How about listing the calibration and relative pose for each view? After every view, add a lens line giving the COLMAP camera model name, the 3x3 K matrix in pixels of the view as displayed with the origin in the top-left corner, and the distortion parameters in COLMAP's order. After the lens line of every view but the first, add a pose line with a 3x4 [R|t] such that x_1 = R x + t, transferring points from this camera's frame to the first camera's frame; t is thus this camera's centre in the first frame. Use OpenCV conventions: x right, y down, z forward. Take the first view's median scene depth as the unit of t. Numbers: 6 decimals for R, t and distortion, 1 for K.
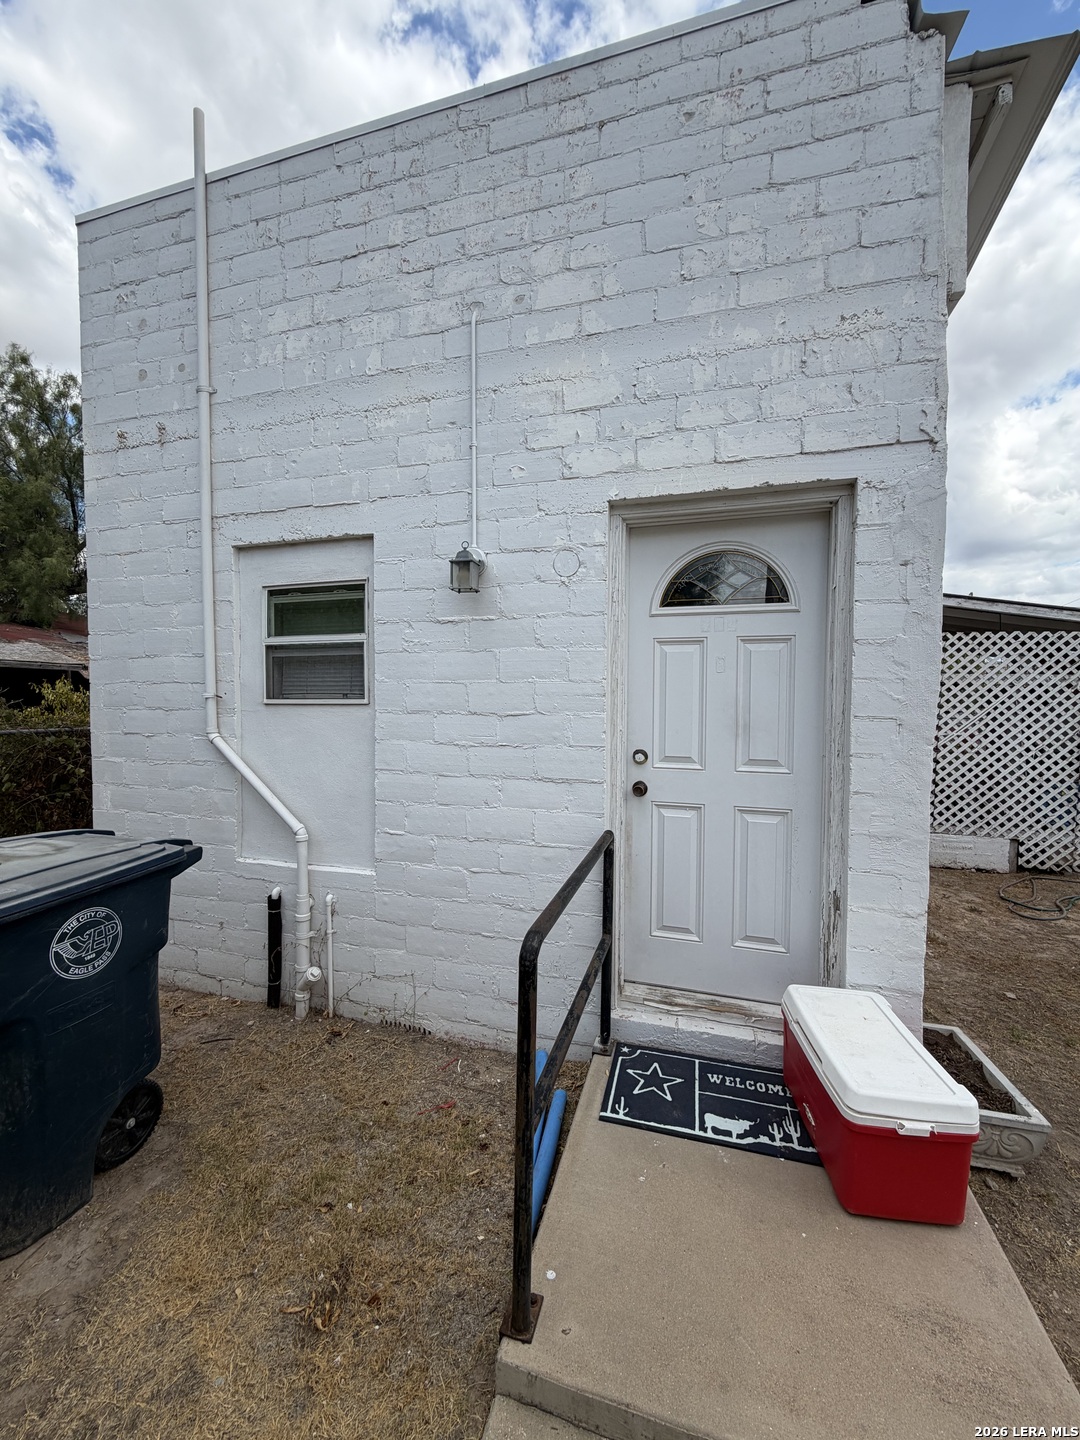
lens RADIAL K [[573.8, 0, 541.5], [0, 573.8, 717.6], [0, 0, 1]] dist [0.000322, 0.000593]
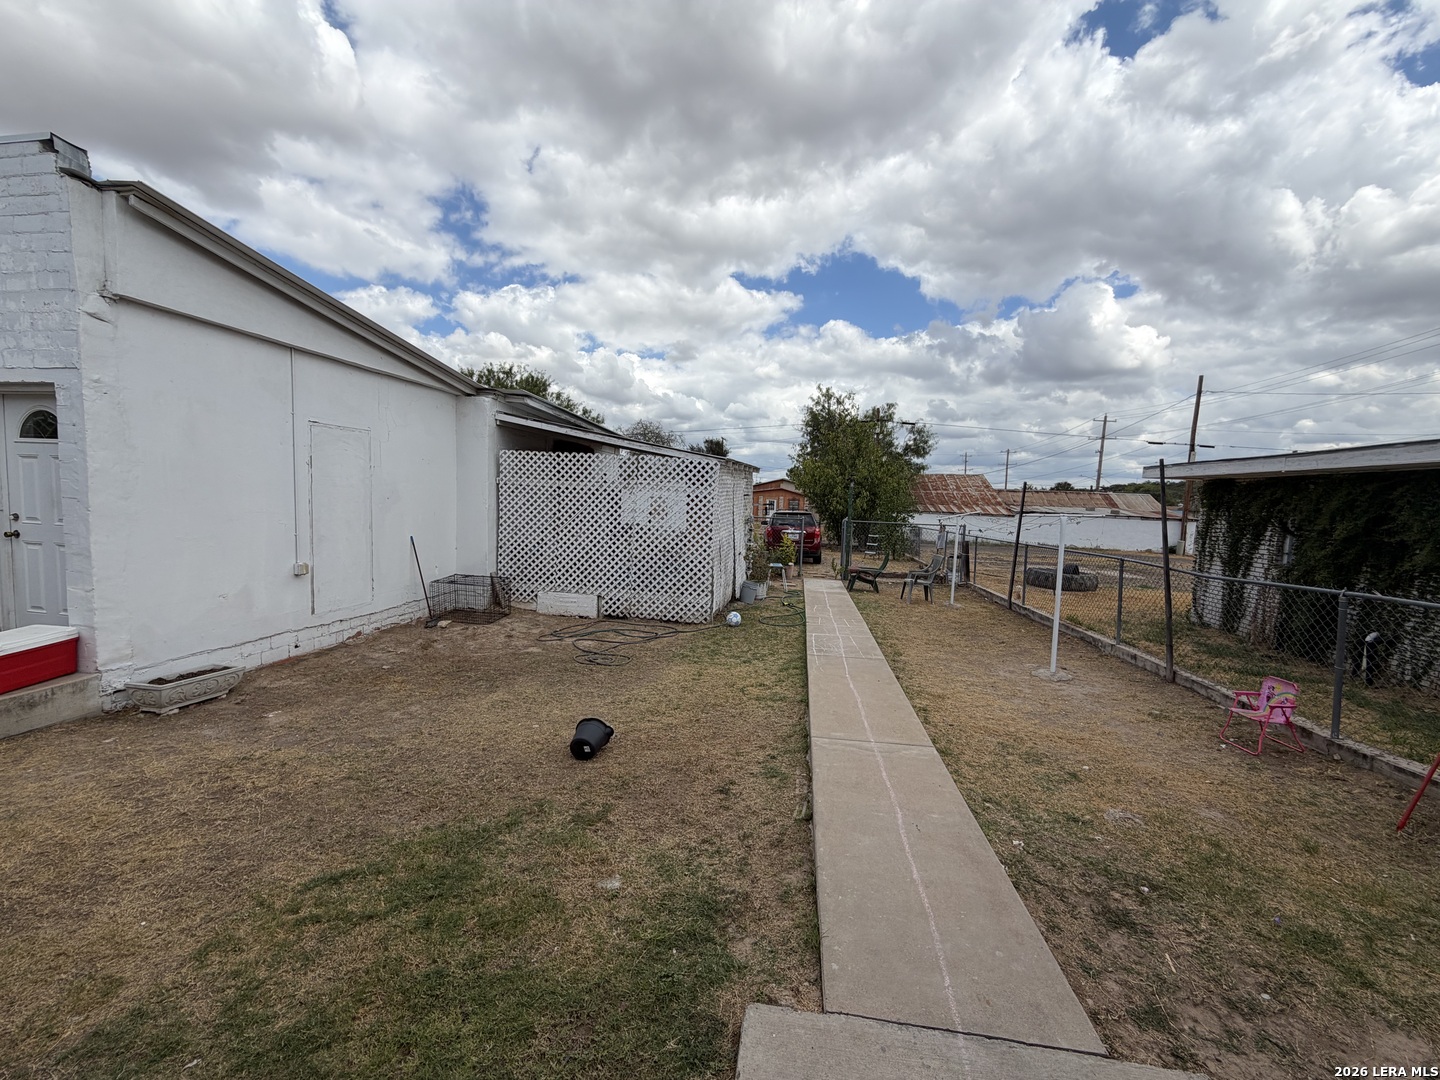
lens RADIAL K [[573.8, 0, 713.4], [0, 573.8, 544.0], [0, 0, 1]] dist [0.000322, 0.000593]
pose [[0.993110, 0.022578, 0.114992, 1.941256], [-0.028583, 0.998298, 0.050843, -0.004504], [-0.113649, -0.053779, 0.992064, -0.991468]]
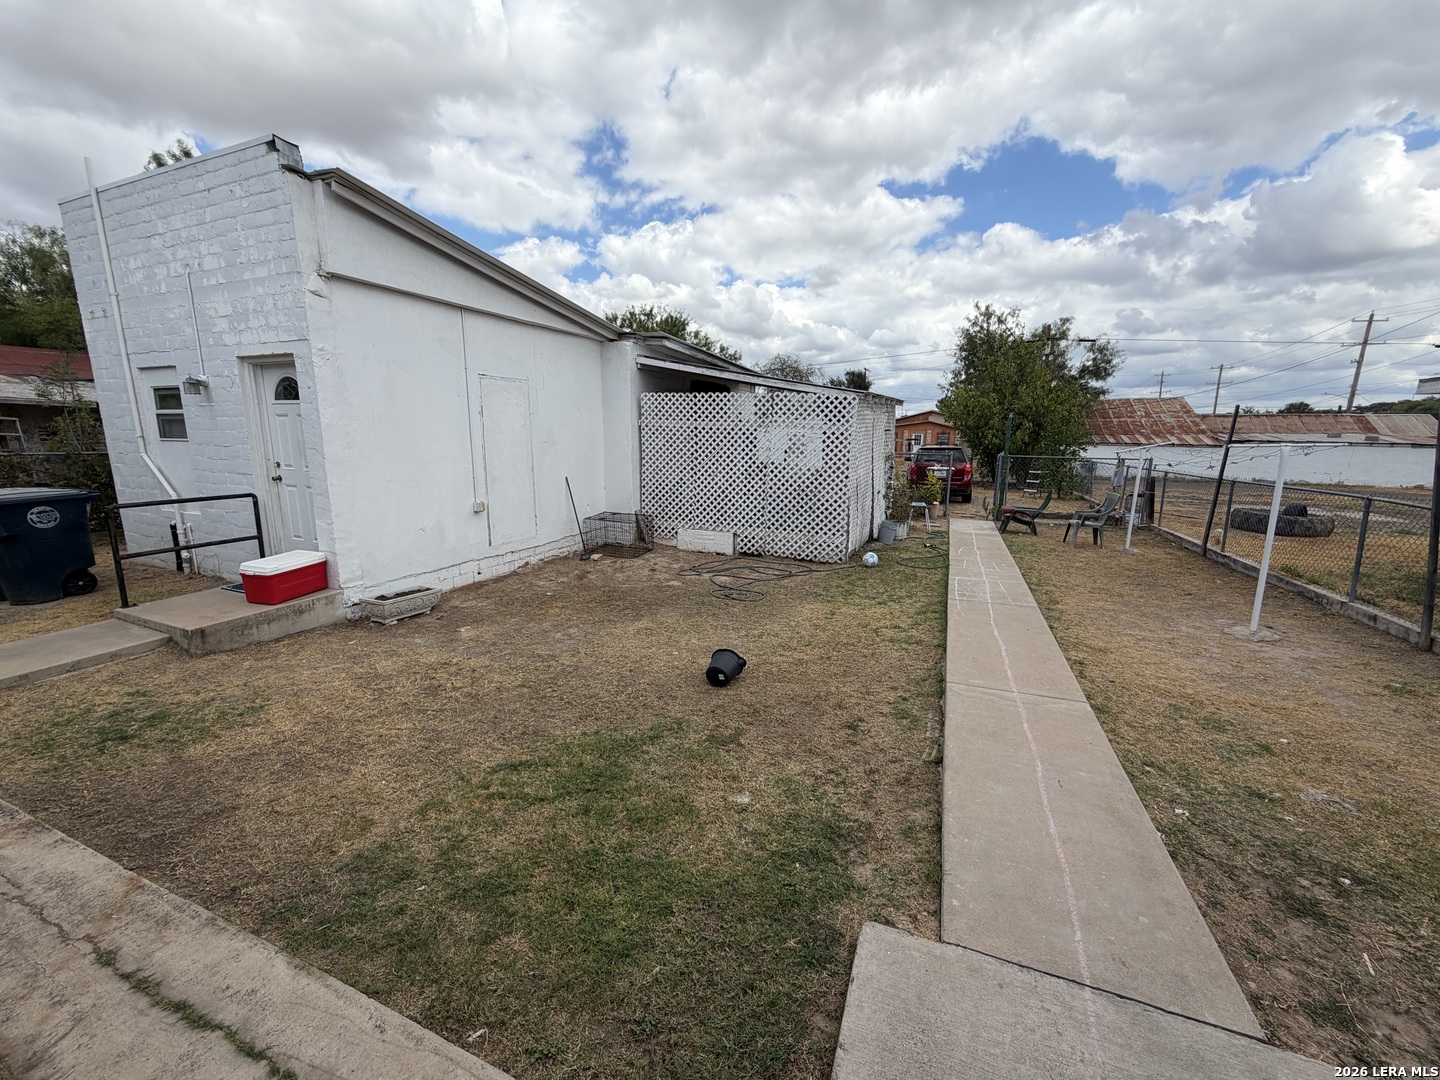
lens RADIAL K [[573.8, 0, 714.9], [0, 573.8, 545.2], [0, 0, 1]] dist [0.000322, 0.000593]
pose [[0.992263, 0.029979, -0.120483, 1.966096], [-0.009815, 0.986314, 0.164583, -0.010705], [0.123768, -0.162127, 0.978977, -1.006704]]
